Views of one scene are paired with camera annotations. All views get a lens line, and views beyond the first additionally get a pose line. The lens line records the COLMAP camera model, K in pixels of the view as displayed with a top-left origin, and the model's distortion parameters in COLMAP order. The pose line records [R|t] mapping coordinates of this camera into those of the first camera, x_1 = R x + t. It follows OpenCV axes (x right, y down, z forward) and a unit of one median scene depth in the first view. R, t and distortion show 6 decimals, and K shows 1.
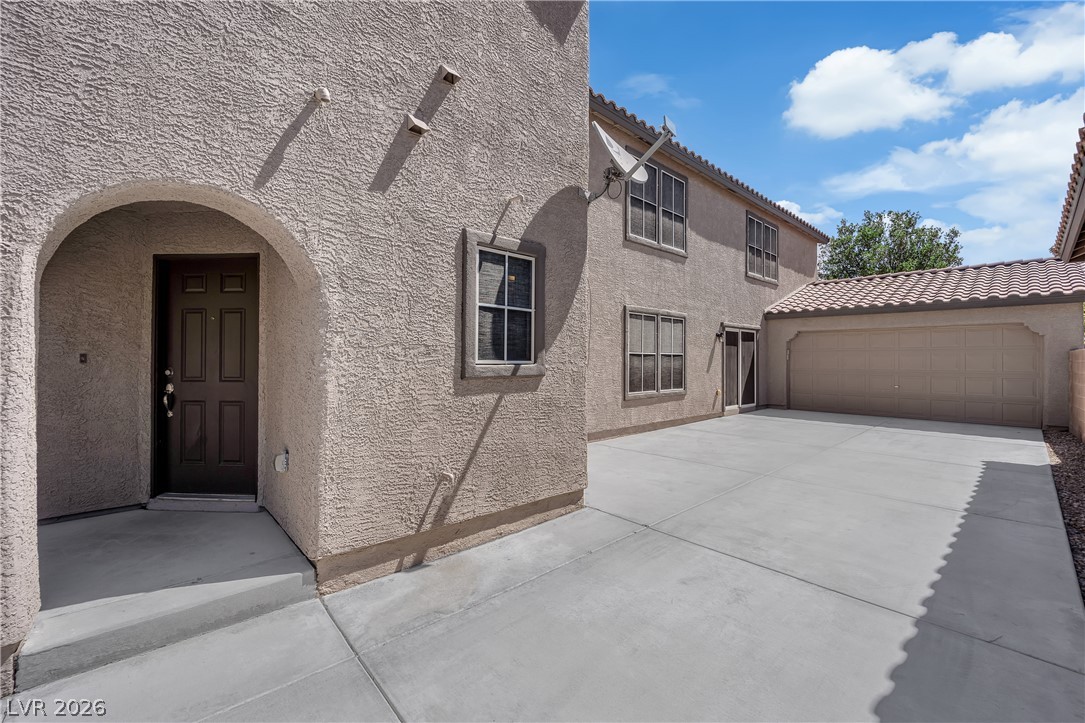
lens RADIAL K [[438.1, 0, 543.2], [0, 438.1, 363.0], [0, 0, 1]] dist [-0.008580, -0.003640]
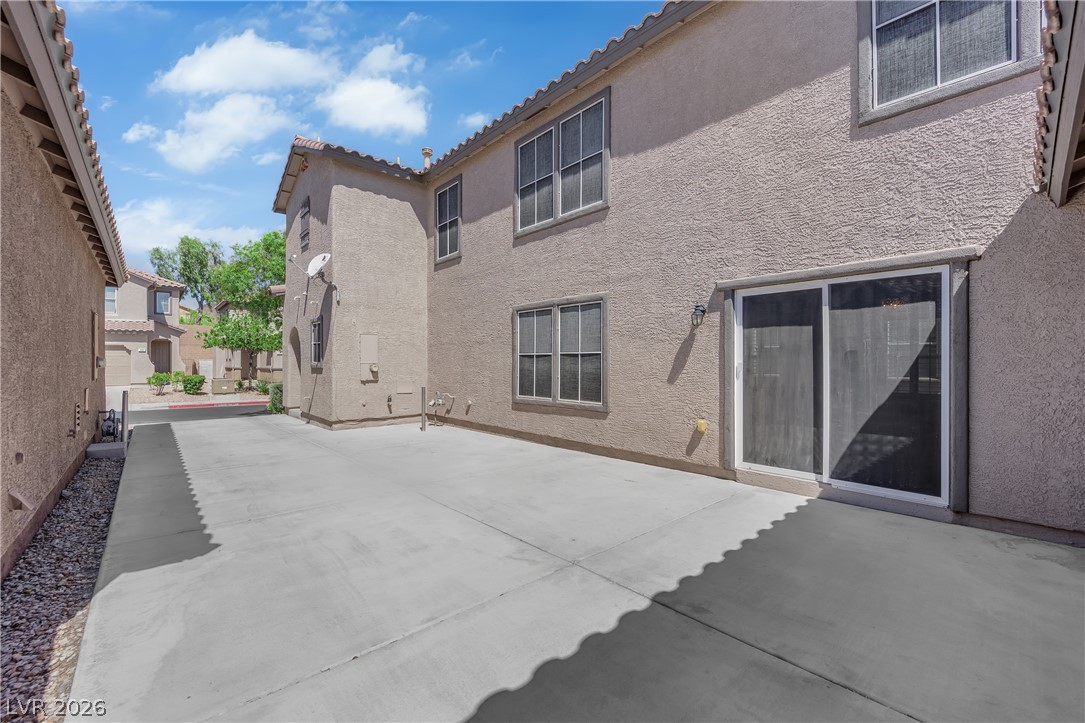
lens RADIAL K [[438.1, 0, 542.5], [0, 438.1, 360.4], [0, 0, 1]] dist [-0.008580, -0.003640]
pose [[0.008779, 0.000055, -0.999961, 1.075930], [0.002393, 0.999997, 0.000076, -0.008558], [0.999959, -0.002394, 0.008779, 0.967880]]
